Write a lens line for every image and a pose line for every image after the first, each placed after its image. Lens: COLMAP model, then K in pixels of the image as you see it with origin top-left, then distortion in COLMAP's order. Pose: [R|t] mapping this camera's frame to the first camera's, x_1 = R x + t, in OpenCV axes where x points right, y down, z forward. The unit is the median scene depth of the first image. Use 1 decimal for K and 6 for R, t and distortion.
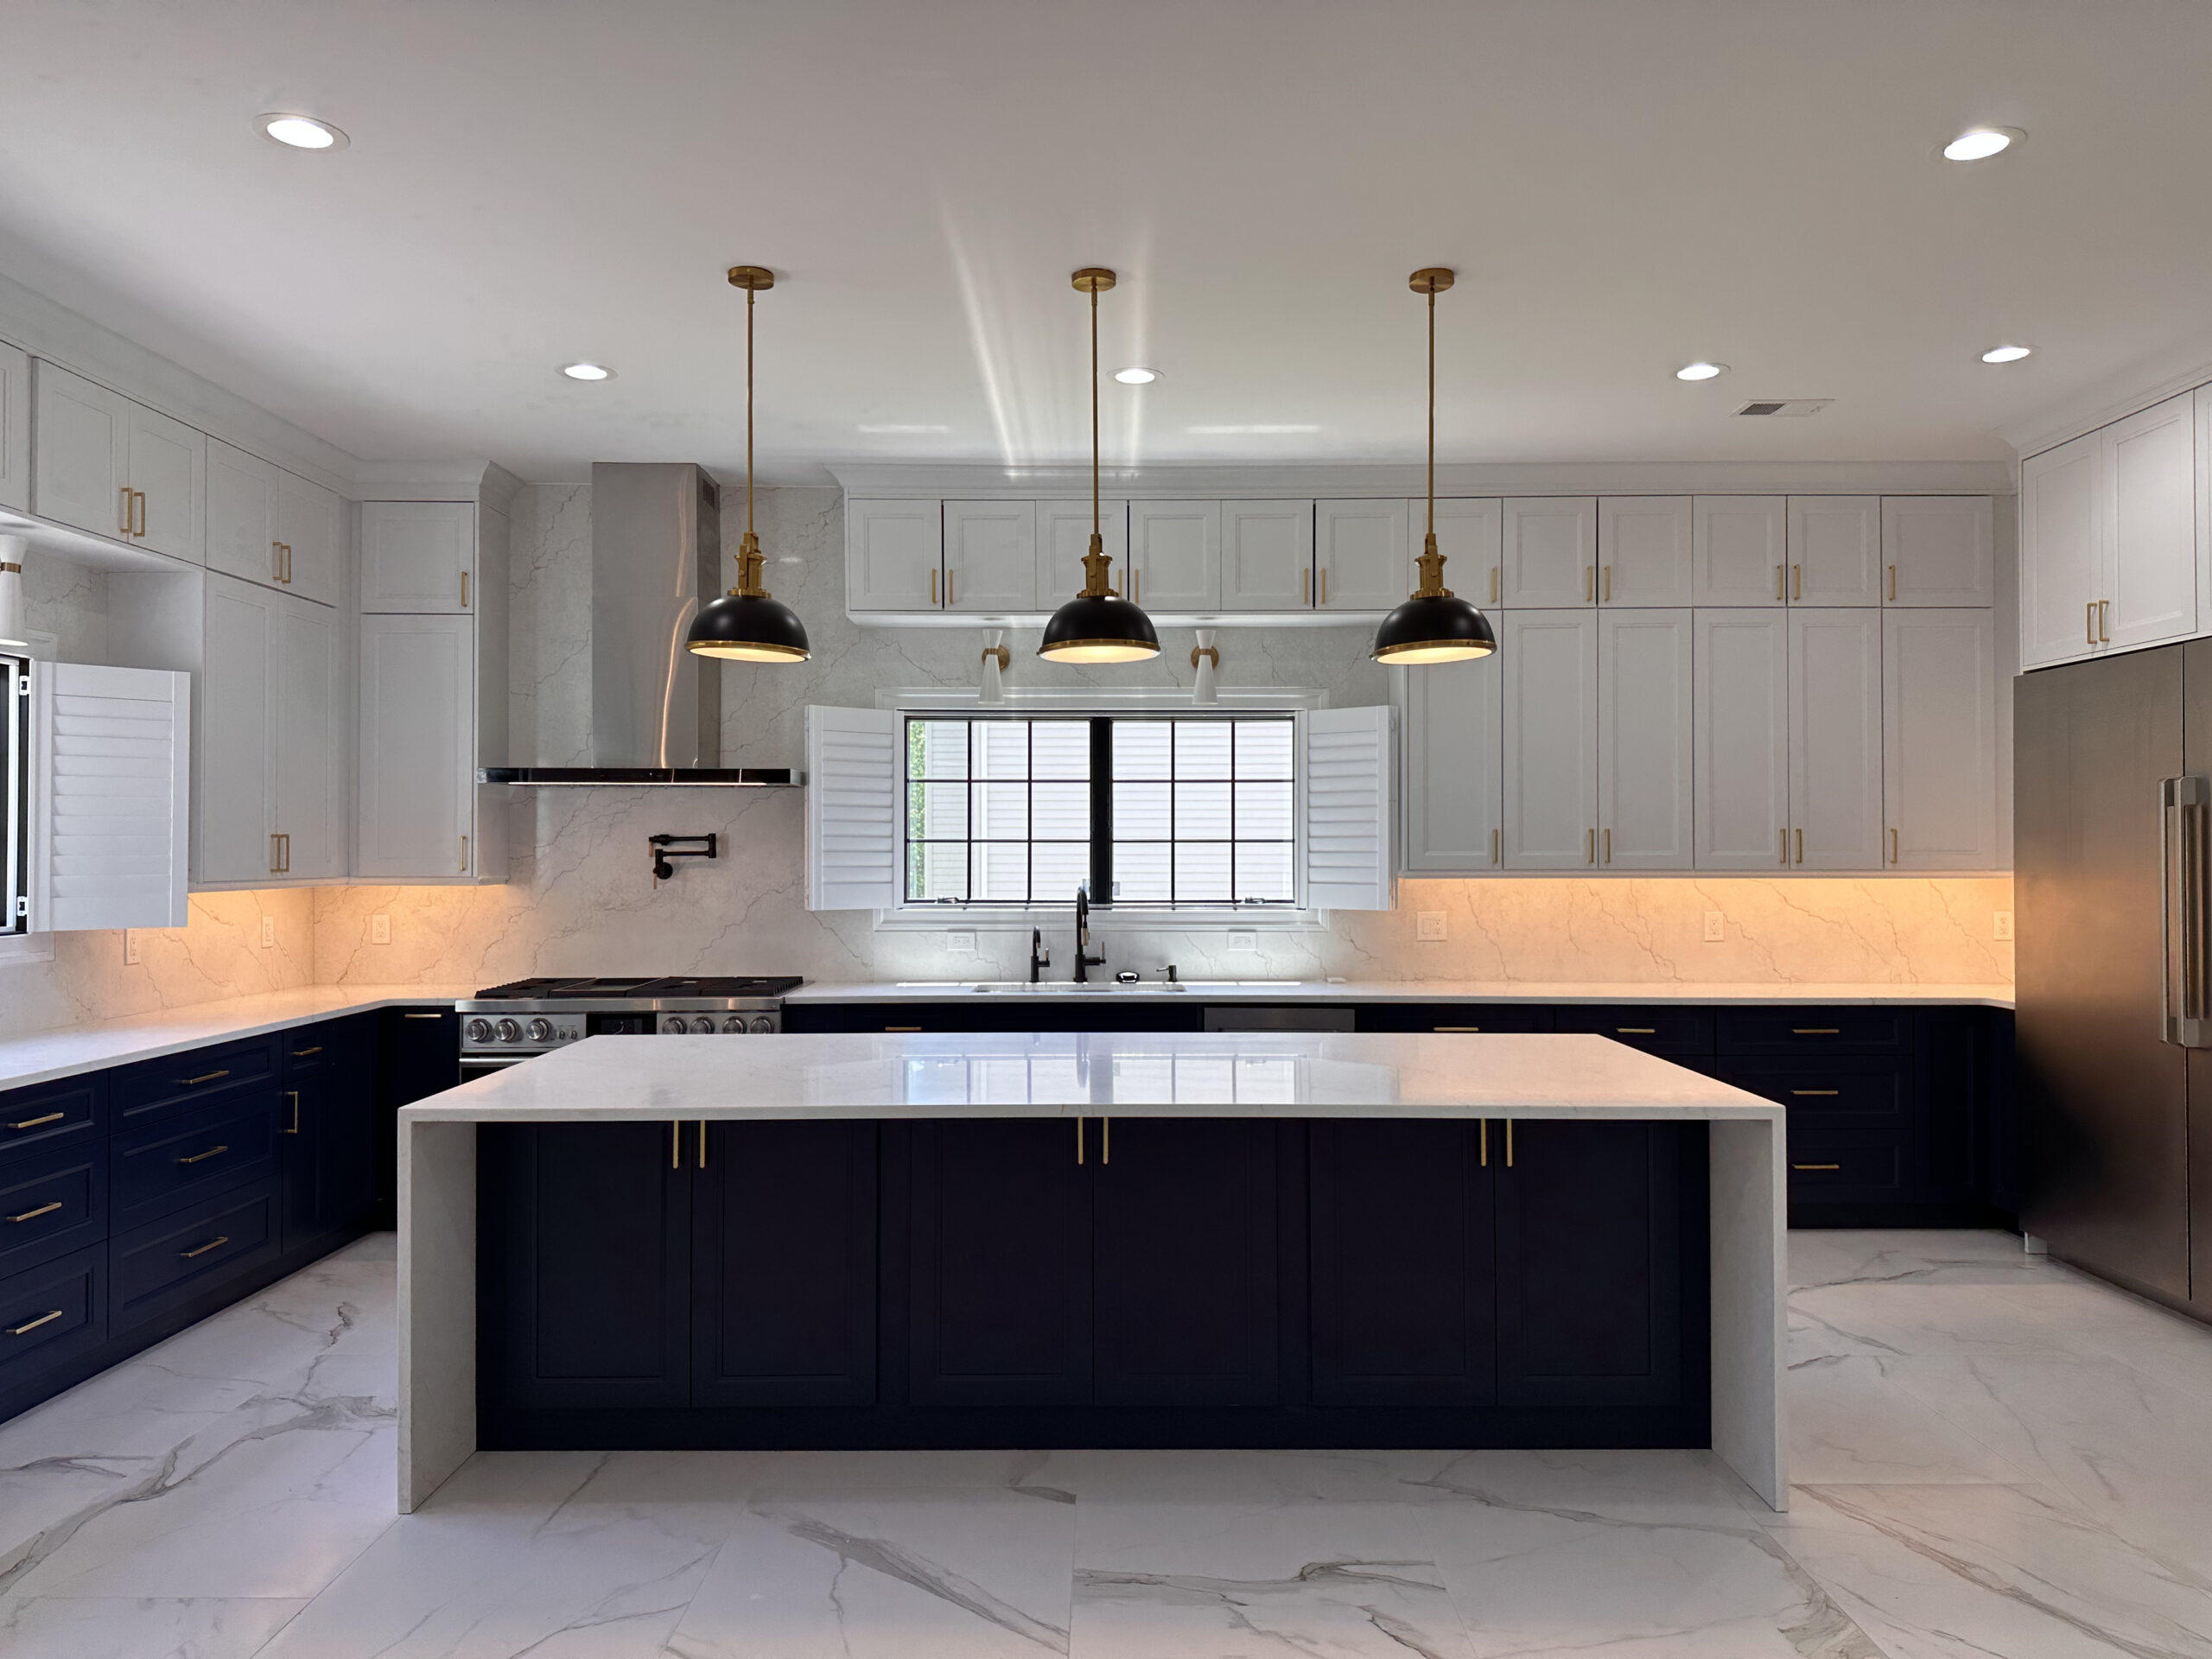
lens RADIAL K [[1542.0, 0, 1102.8], [0, 1542.0, 835.2], [0, 0, 1]] dist [0.063092, -0.072227]
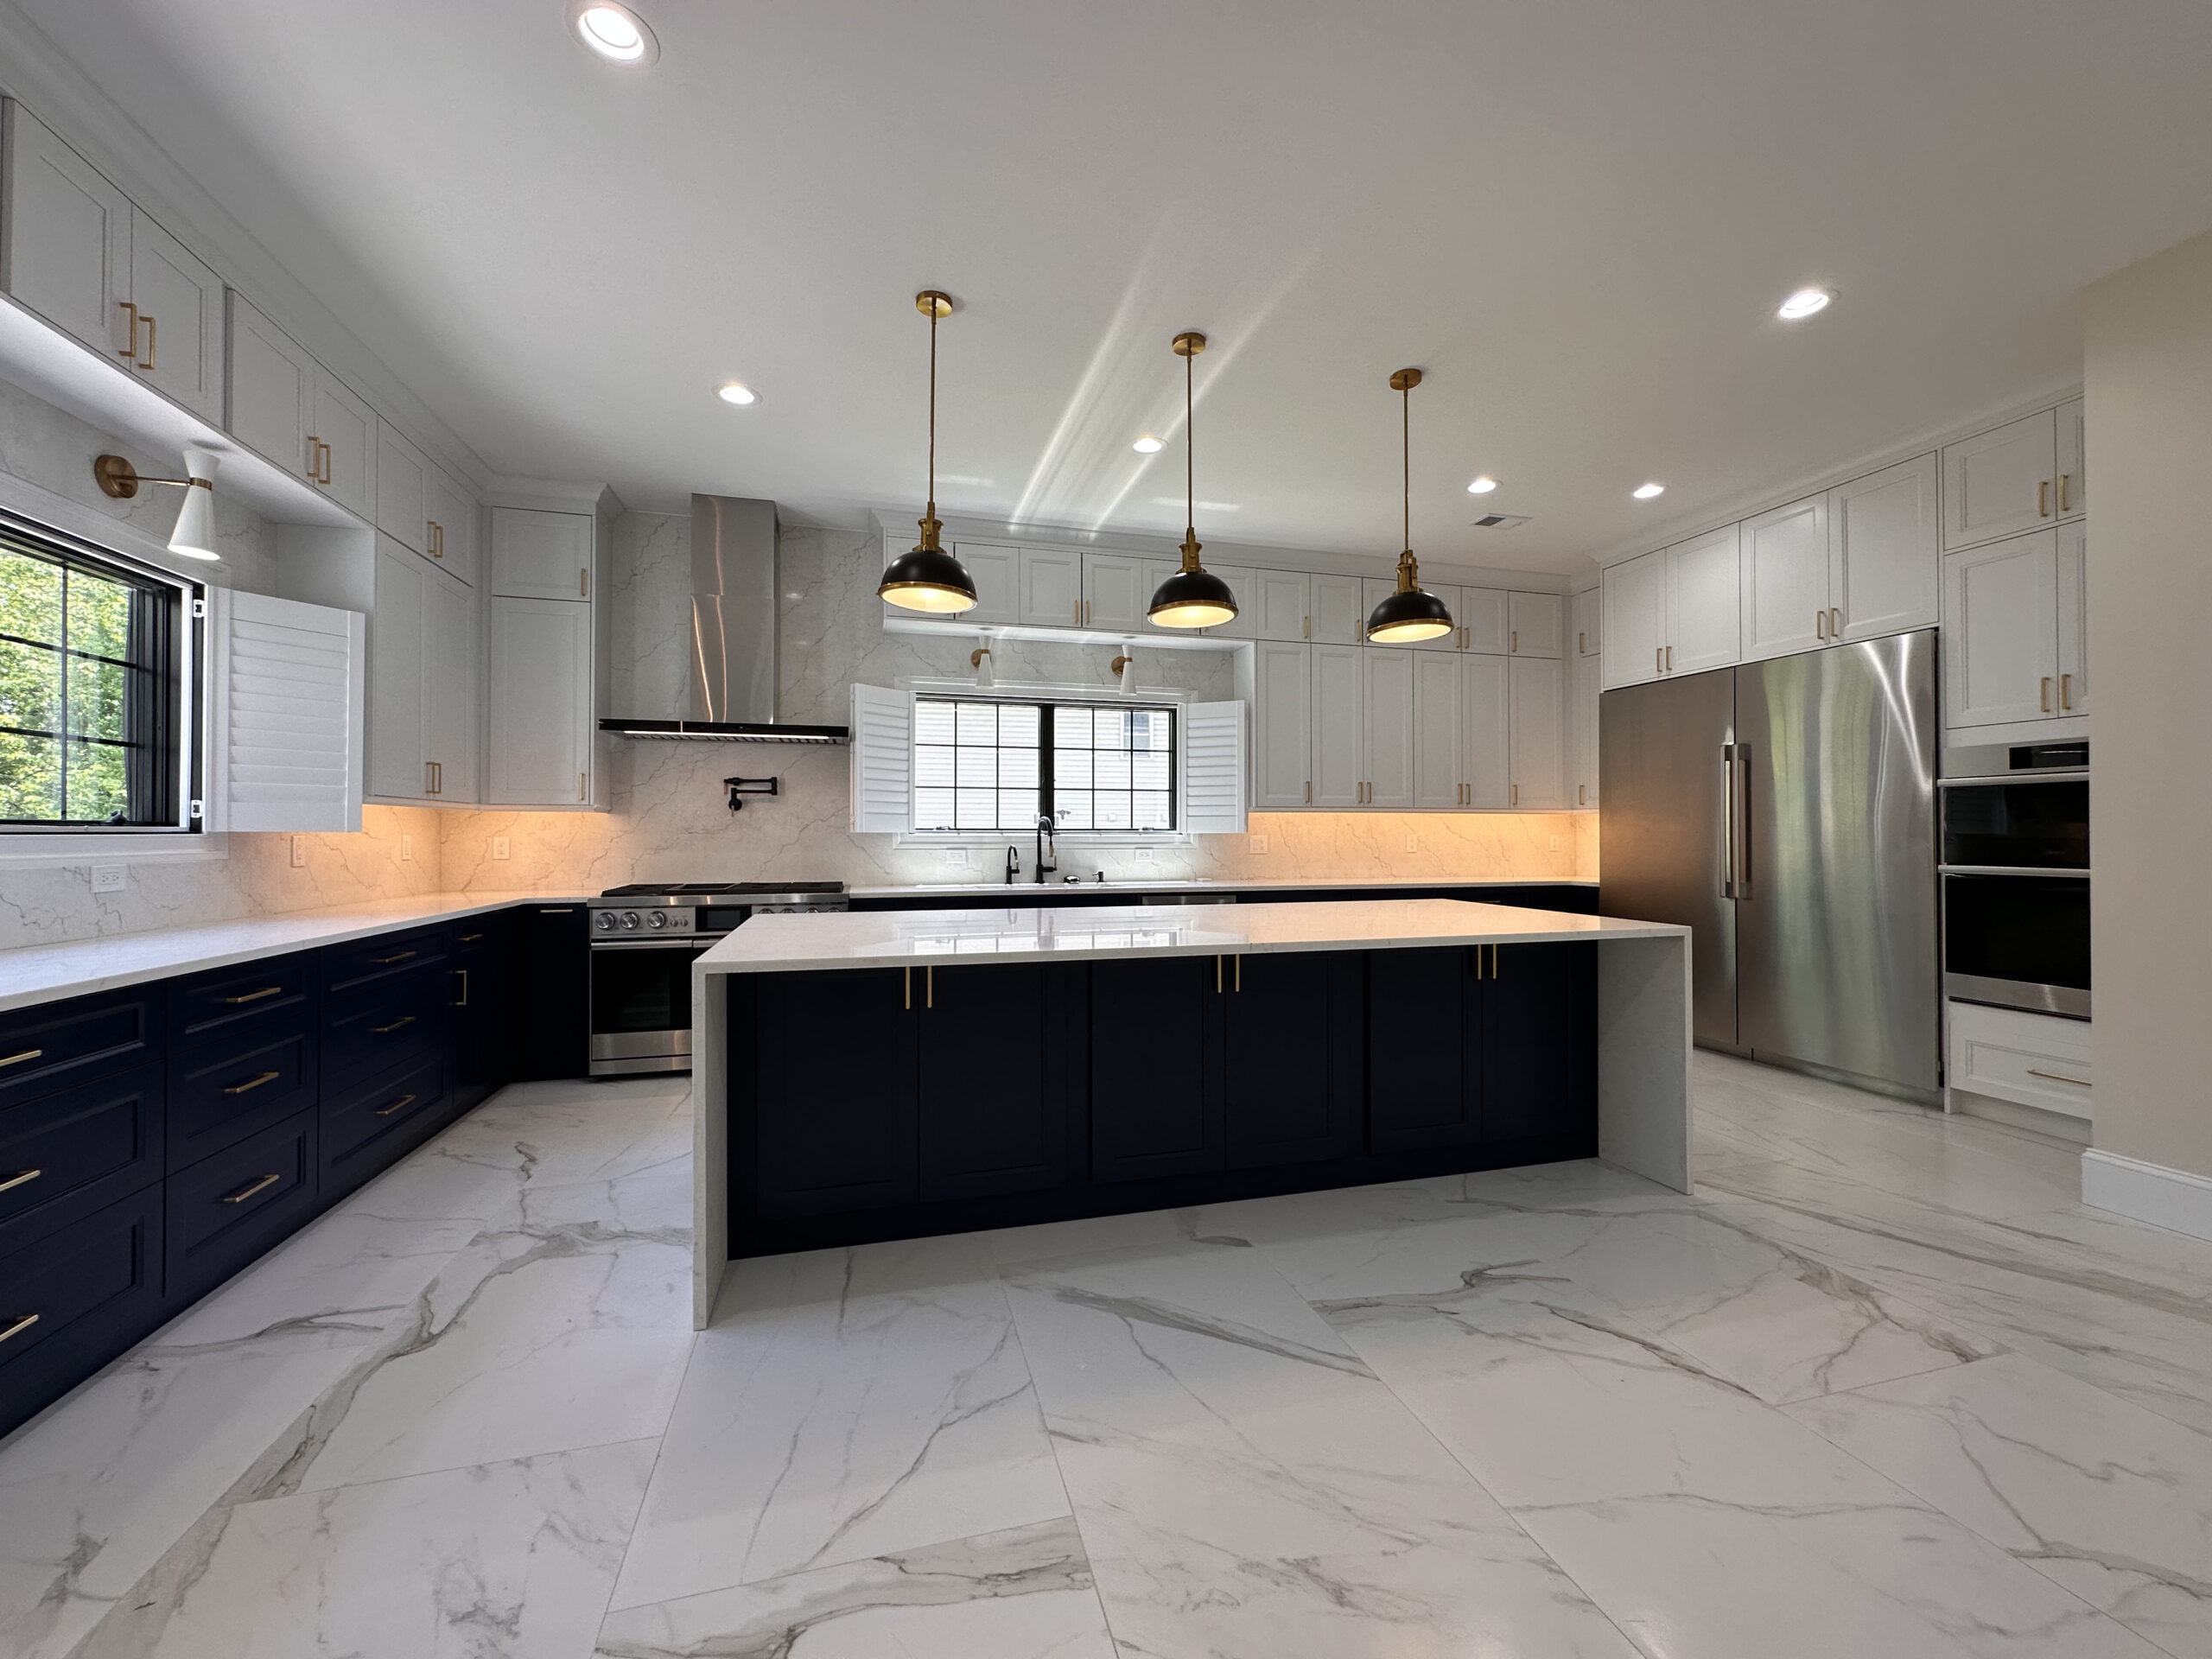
lens RADIAL K [[884.9, 0, 1101.2], [0, 884.9, 830.3], [0, 0, 1]] dist [-0.004172, 0.001626]
pose [[0.964351, 0.002069, 0.264618, -0.194828], [-0.002969, 0.999991, 0.003002, 0.045859], [-0.264610, -0.003680, 0.964349, 0.187283]]
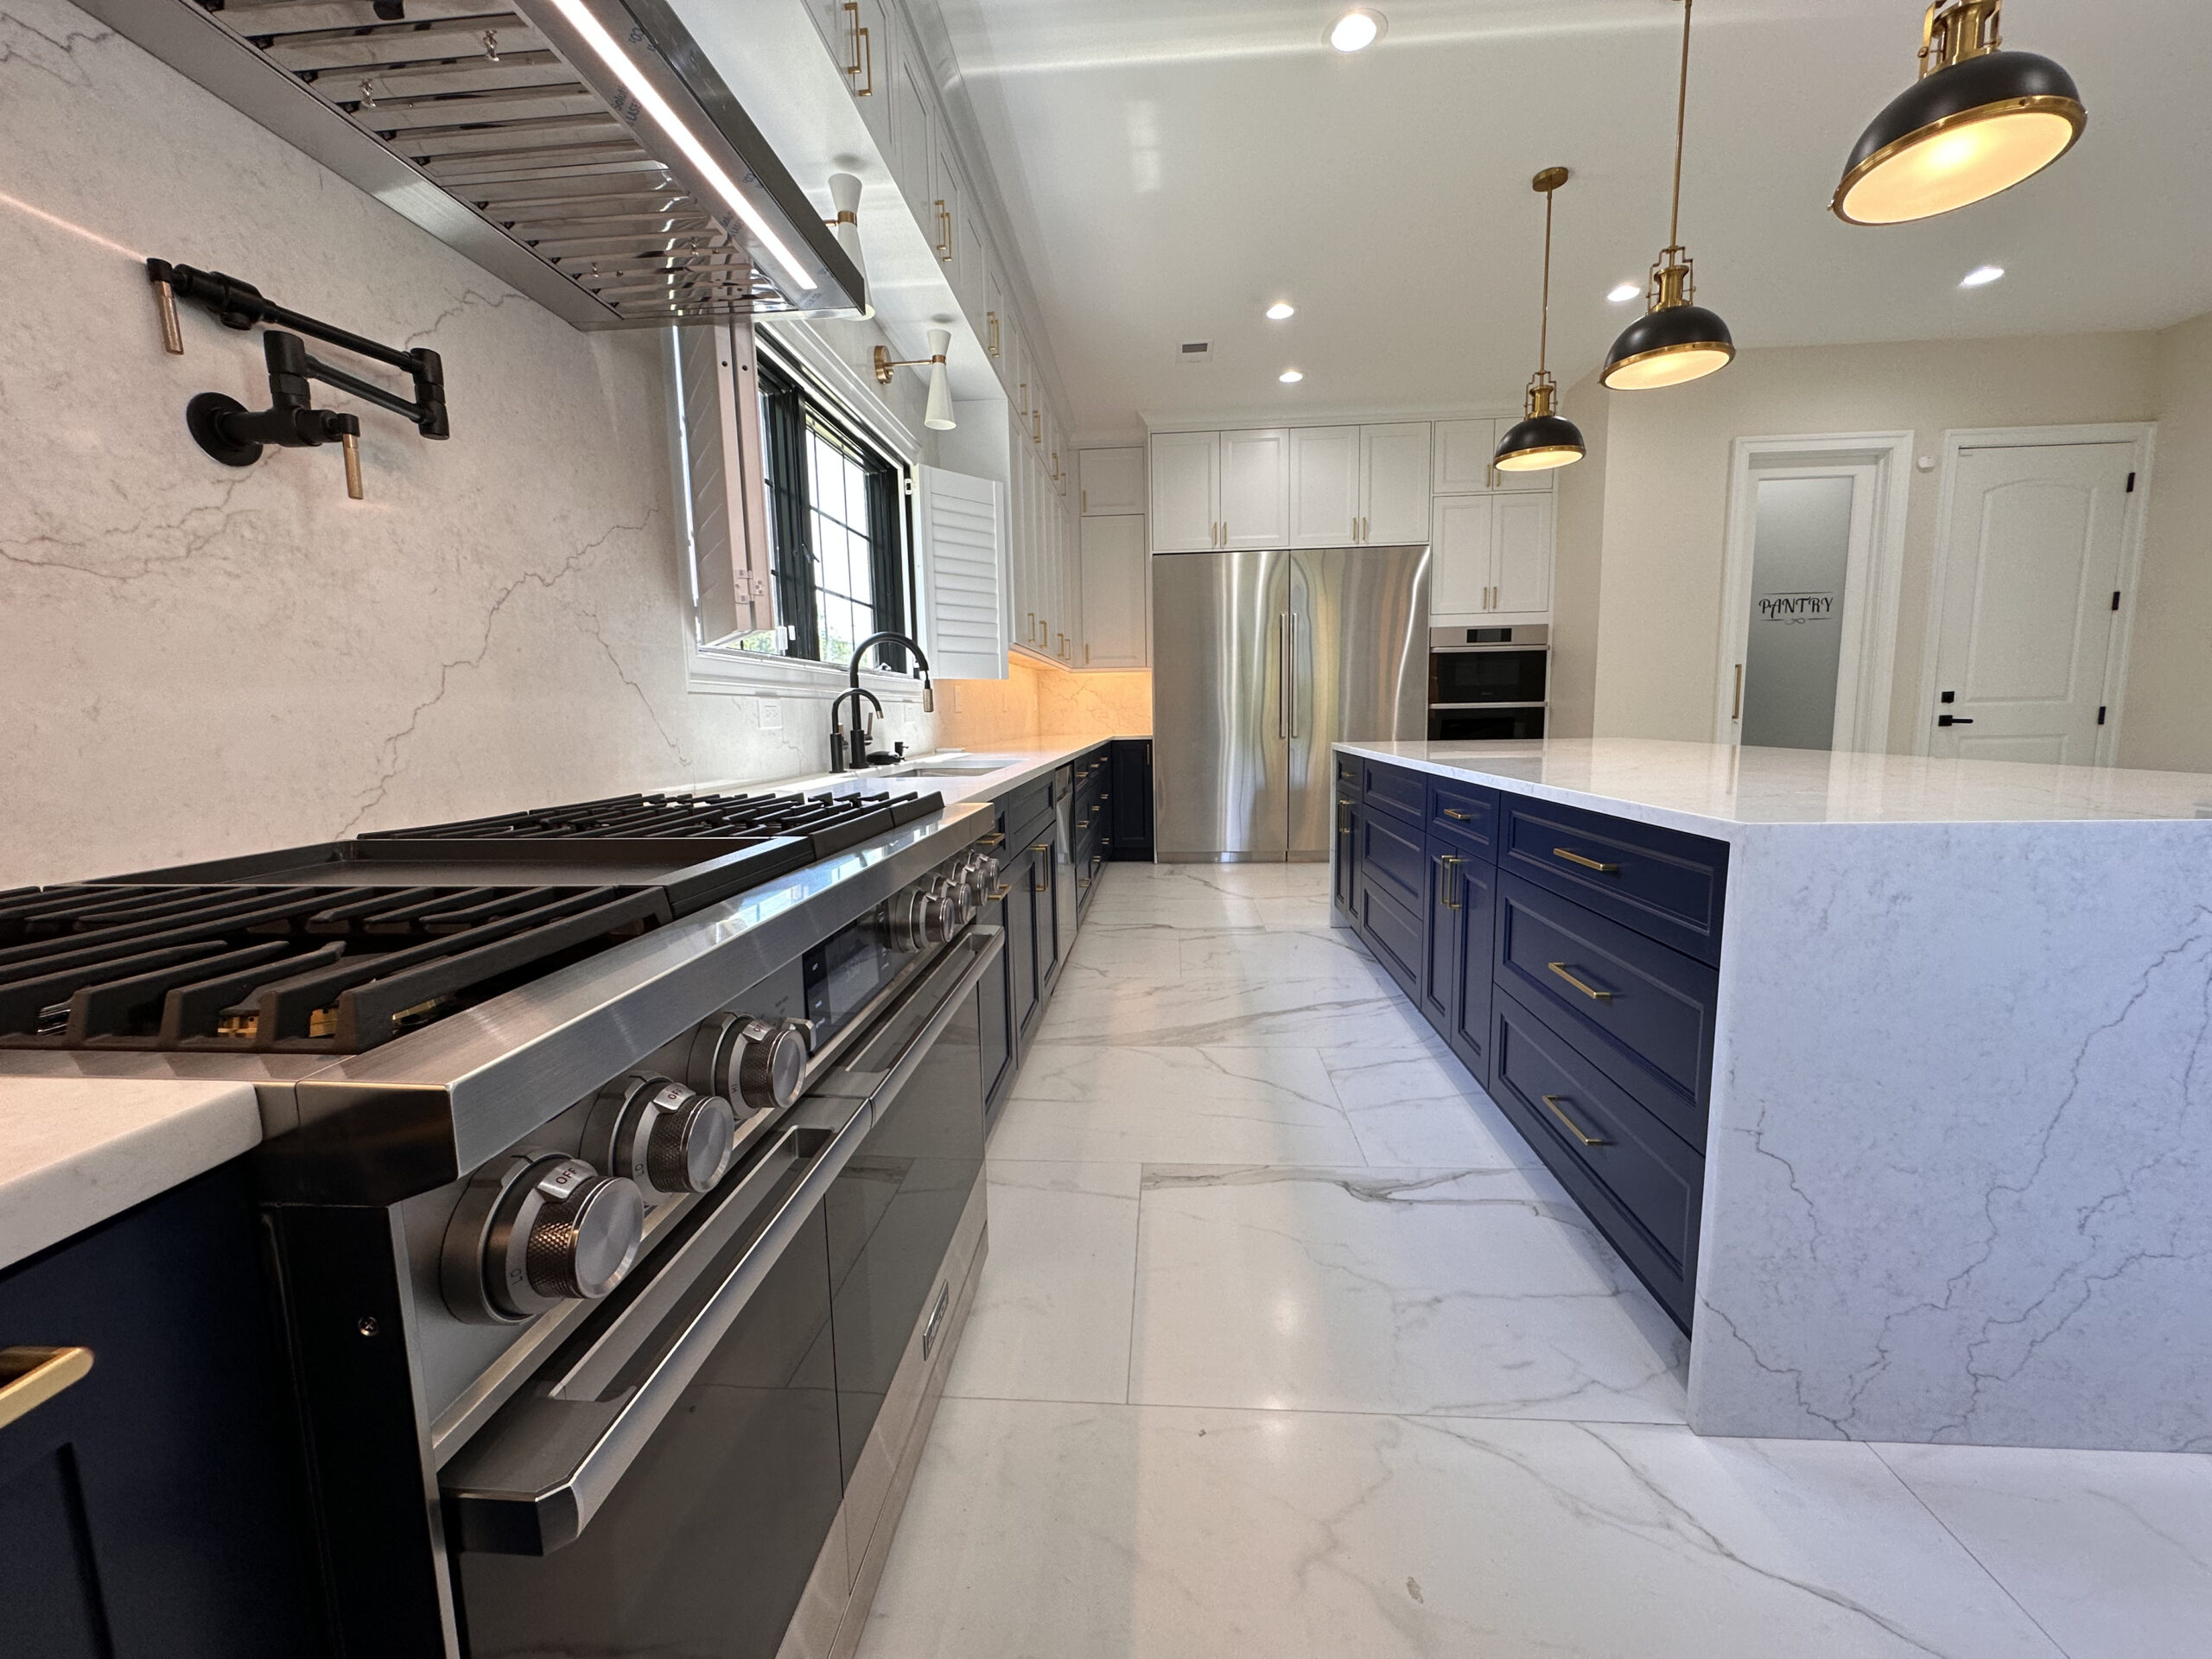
lens RADIAL K [[884.9, 0, 1099.9], [0, 884.9, 822.3], [0, 0, 1]] dist [-0.004172, 0.001626]
pose [[0.070936, -0.123760, 0.989773, -0.455715], [0.011053, 0.992310, 0.123285, 0.075385], [-0.997420, 0.002195, 0.071759, 0.923796]]
